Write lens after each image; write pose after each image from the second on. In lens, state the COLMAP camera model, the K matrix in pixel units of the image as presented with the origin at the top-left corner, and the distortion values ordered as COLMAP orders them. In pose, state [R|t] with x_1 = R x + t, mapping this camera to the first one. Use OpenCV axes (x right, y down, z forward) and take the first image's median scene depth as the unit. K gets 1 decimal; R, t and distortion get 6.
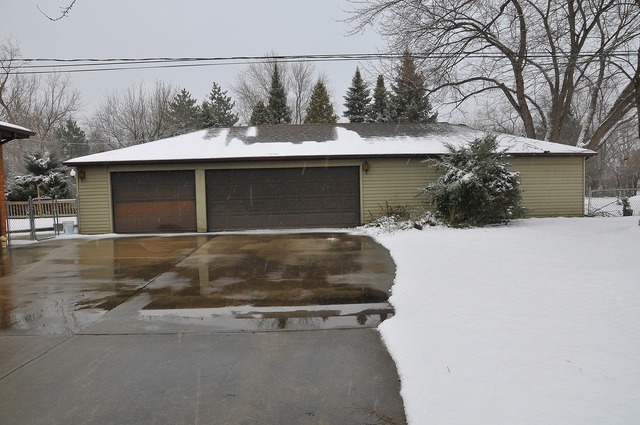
lens RADIAL K [[505.3, 0, 319.1], [0, 505.3, 214.4], [0, 0, 1]] dist [-0.034159, 0.000011]
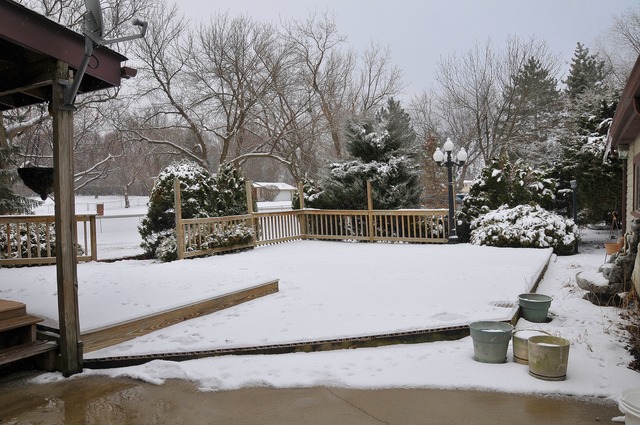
lens RADIAL K [[505.3, 0, 320.0], [0, 505.3, 211.1], [0, 0, 1]] dist [-0.034159, 0.000011]
pose [[0.852784, 0.038878, -0.520815, -0.322456], [-0.047906, 0.998844, -0.003879, -0.020999], [0.520062, 0.028258, 0.853661, 0.511949]]
